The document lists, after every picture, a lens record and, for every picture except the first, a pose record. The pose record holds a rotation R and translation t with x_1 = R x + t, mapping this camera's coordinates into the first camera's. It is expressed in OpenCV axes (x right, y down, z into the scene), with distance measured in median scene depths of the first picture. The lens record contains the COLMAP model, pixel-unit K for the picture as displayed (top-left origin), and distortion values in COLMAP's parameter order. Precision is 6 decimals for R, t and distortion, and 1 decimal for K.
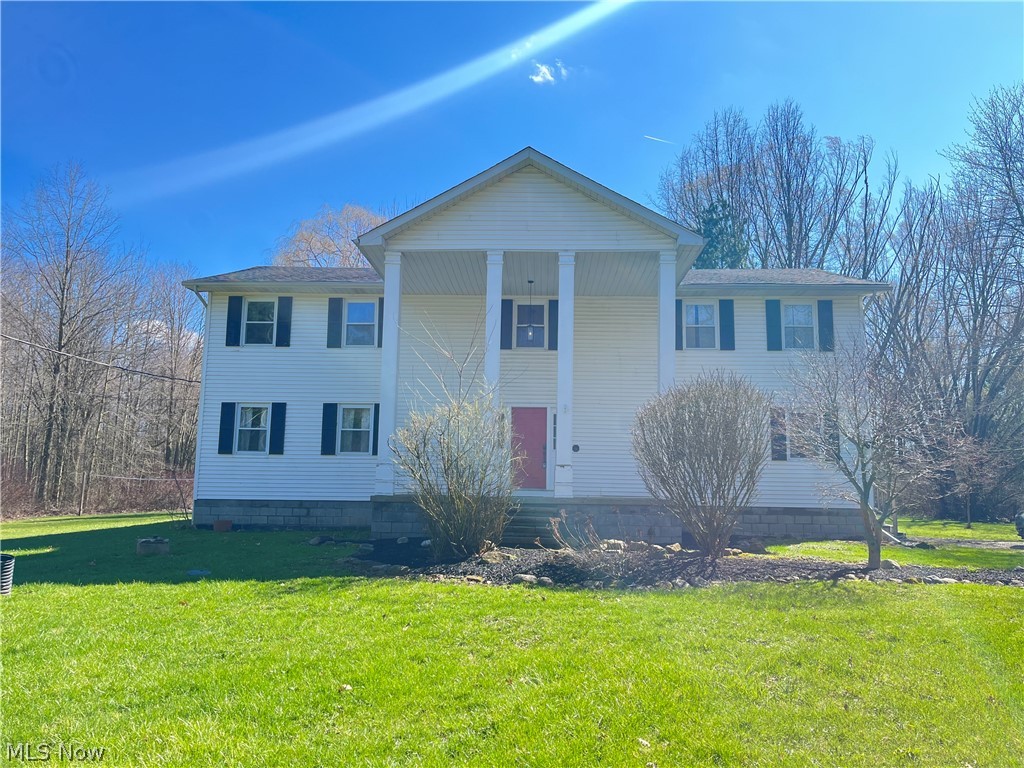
lens RADIAL K [[815.7, 0, 516.8], [0, 815.7, 387.4], [0, 0, 1]] dist [0.032518, -0.031071]
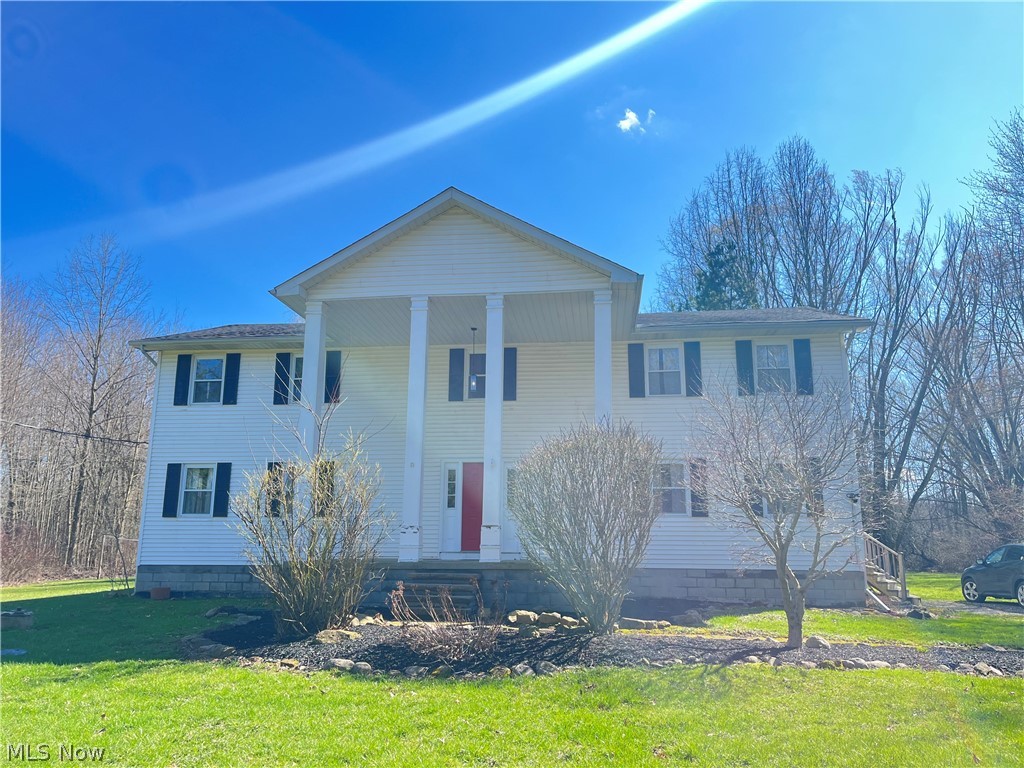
lens RADIAL K [[815.7, 0, 503.0], [0, 815.7, 386.7], [0, 0, 1]] dist [0.032518, -0.031071]
pose [[0.995402, -0.026742, -0.091972, 0.128393], [0.020343, 0.997352, -0.069818, 0.003324], [0.093596, 0.067626, 0.993311, 0.067300]]
